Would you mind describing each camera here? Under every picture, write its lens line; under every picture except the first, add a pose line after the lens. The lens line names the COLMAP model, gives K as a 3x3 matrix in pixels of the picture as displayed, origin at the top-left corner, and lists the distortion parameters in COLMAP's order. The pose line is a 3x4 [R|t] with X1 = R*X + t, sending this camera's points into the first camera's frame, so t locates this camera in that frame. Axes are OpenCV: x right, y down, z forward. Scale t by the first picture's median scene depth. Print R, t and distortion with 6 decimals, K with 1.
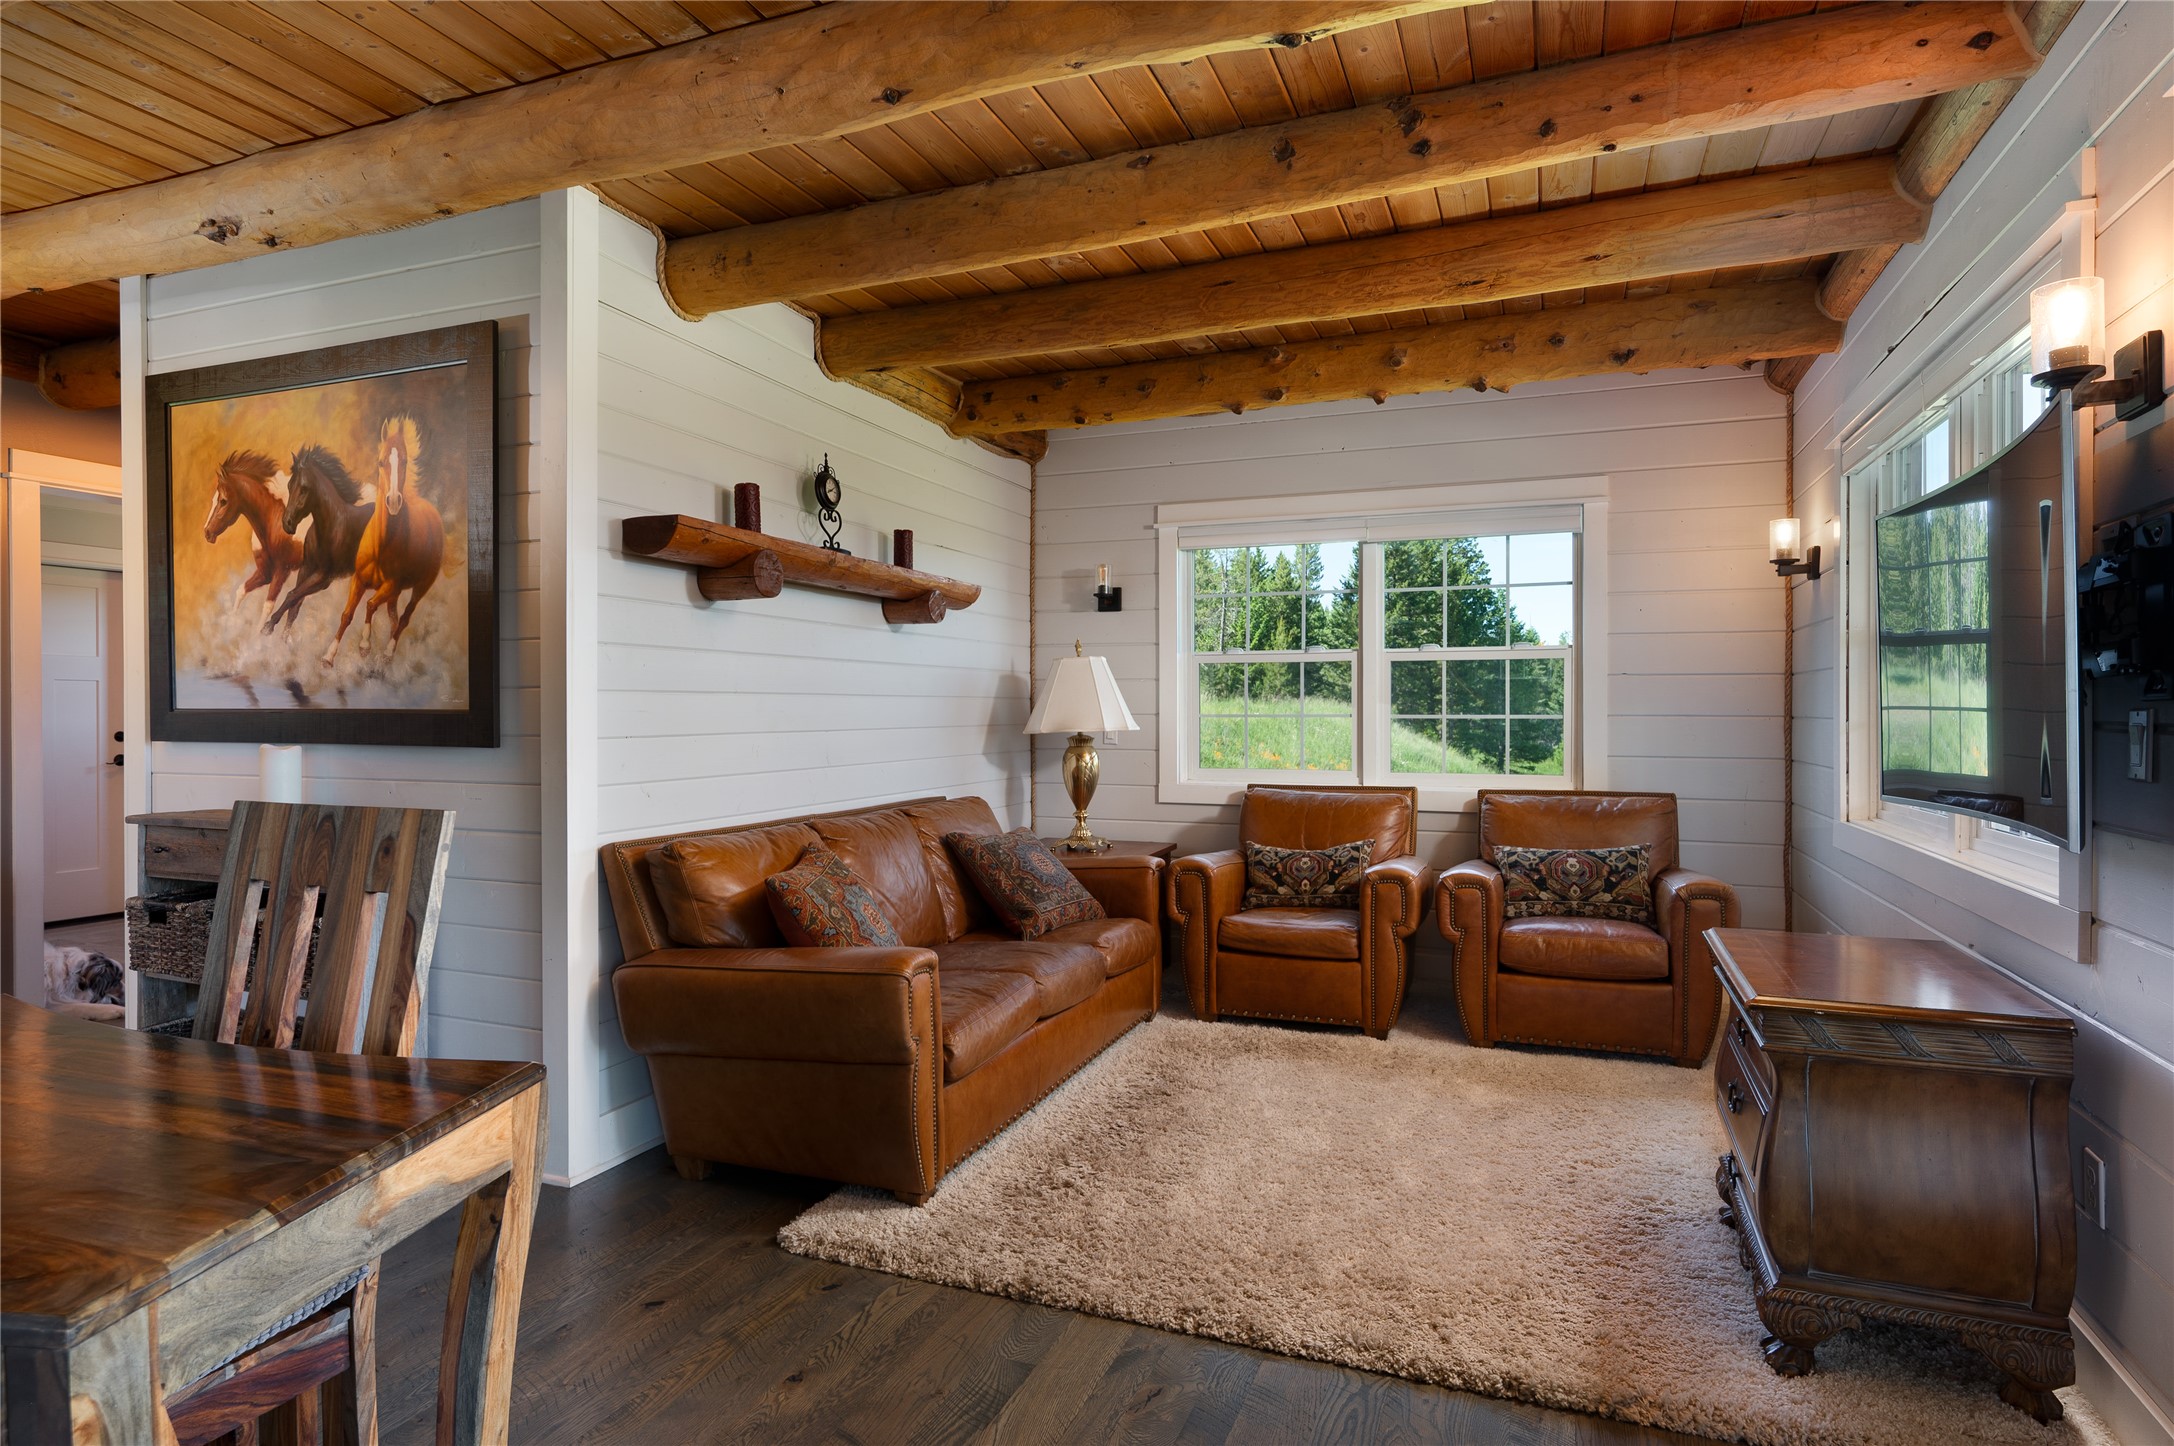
lens RADIAL K [[1189.2, 0, 1086.0], [0, 1189.2, 720.6], [0, 0, 1]] dist [0.000166, 0.000007]
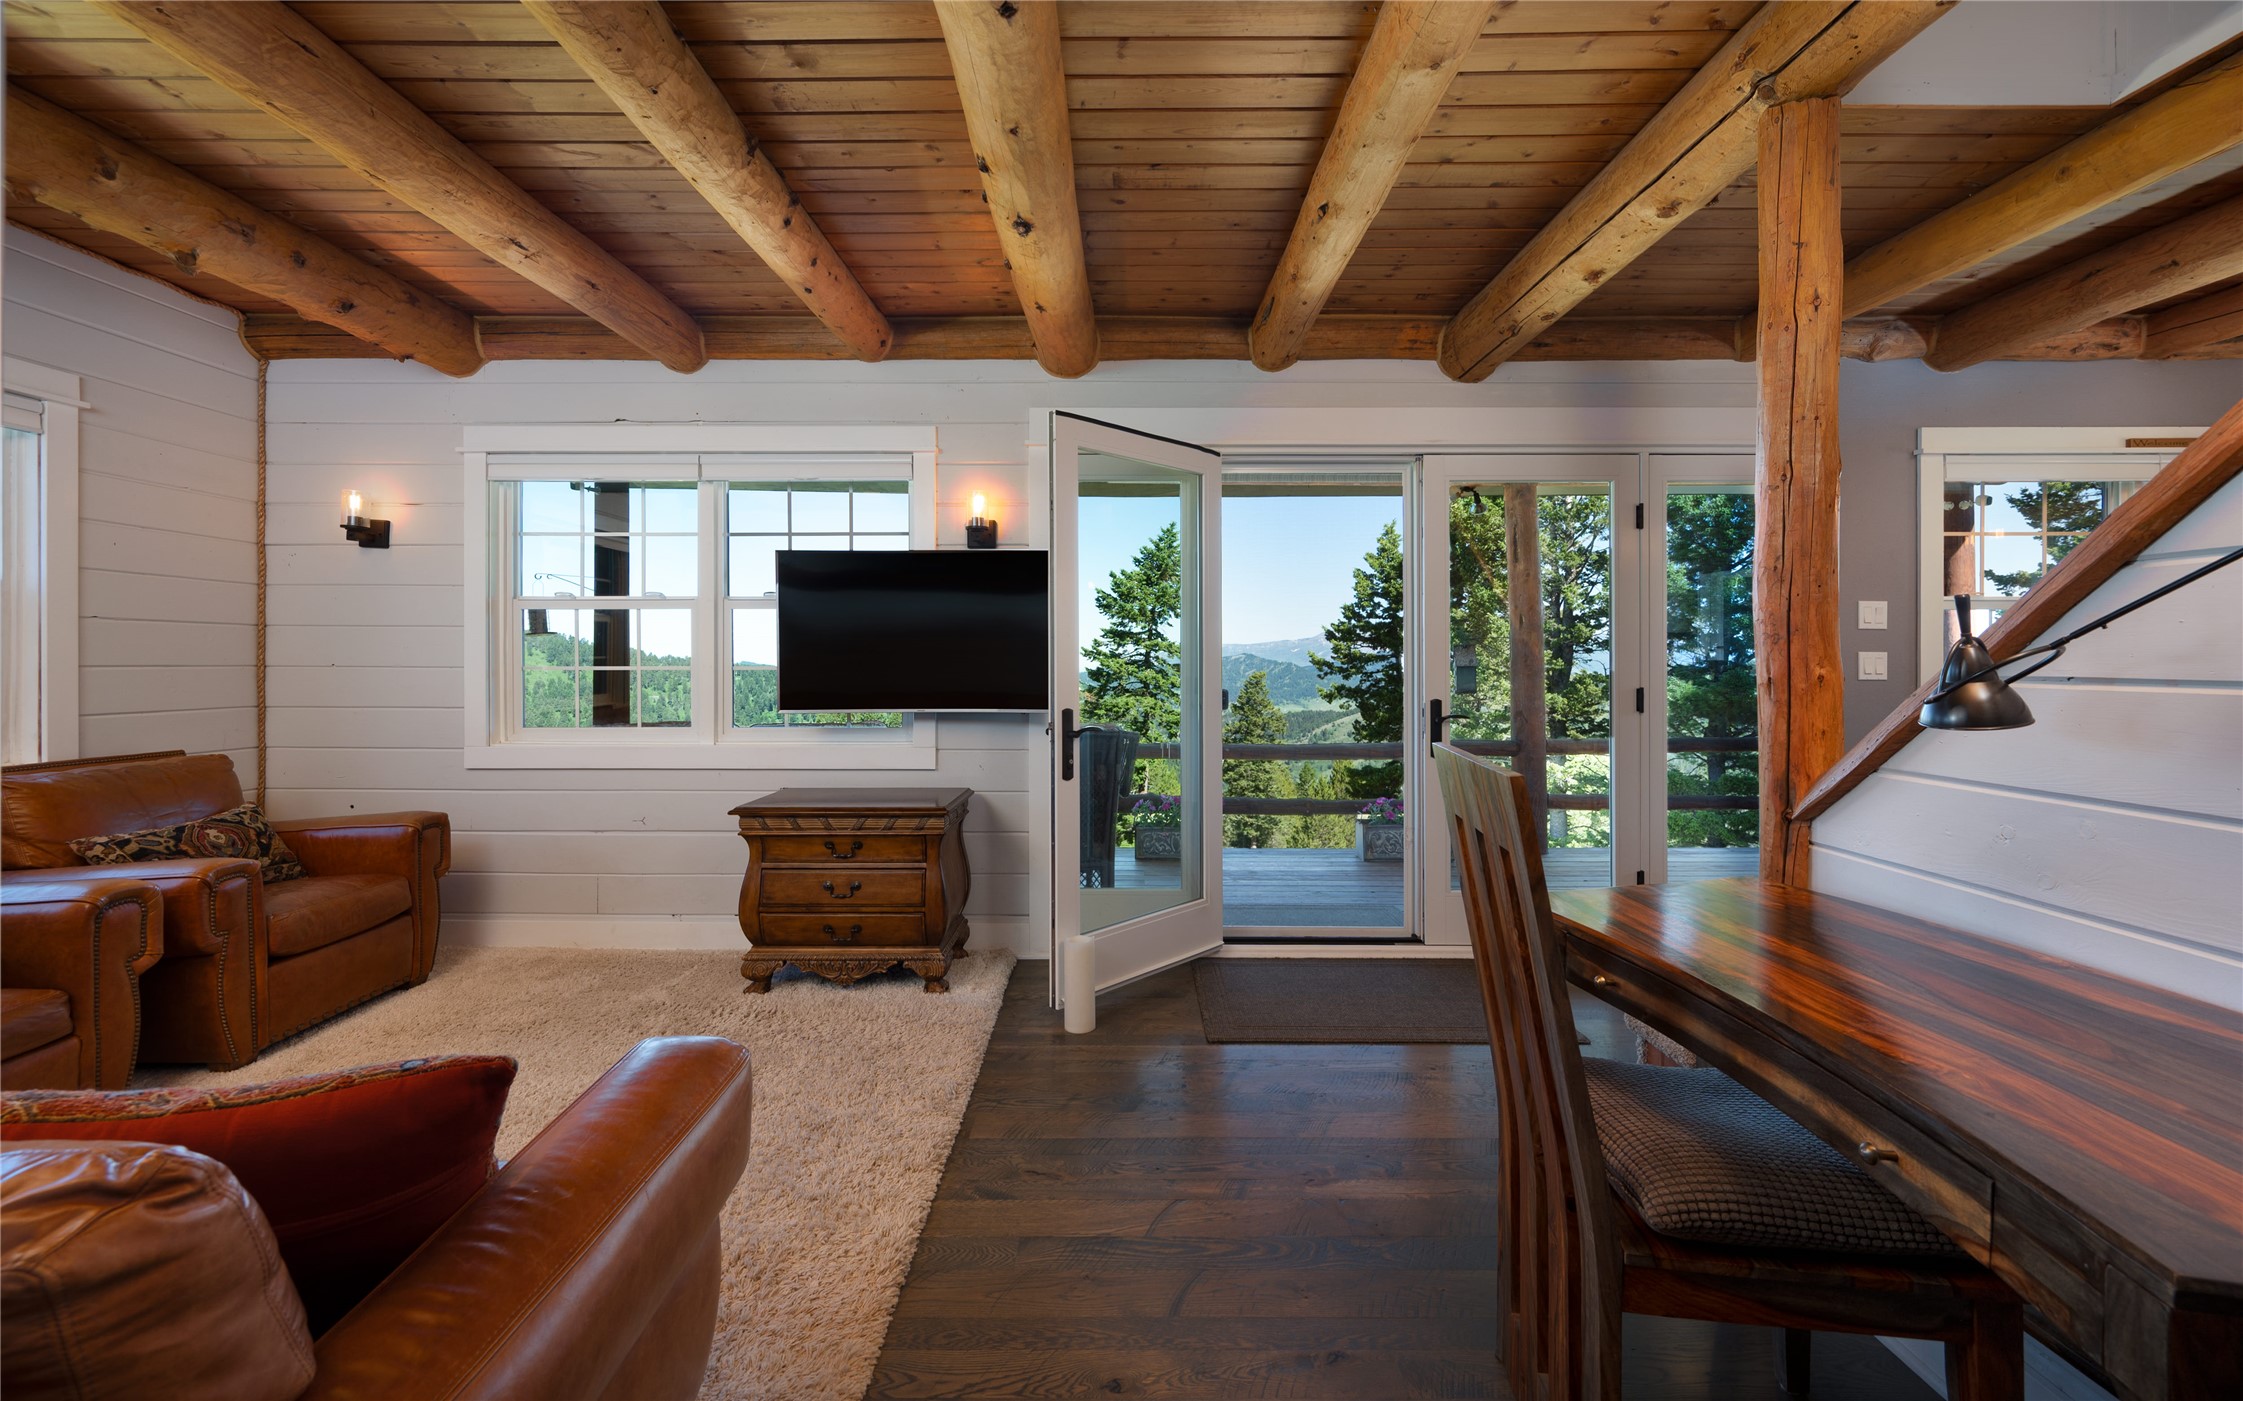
lens RADIAL K [[890.9, 0, 1120.3], [0, 890.9, 656.8], [0, 0, 1]] dist [0.000330, 0.000338]
pose [[-0.366380, 0.002370, 0.930462, -0.476747], [0.004356, 0.999990, -0.000832, -0.008222], [-0.930455, 0.003748, -0.366387, 0.663219]]
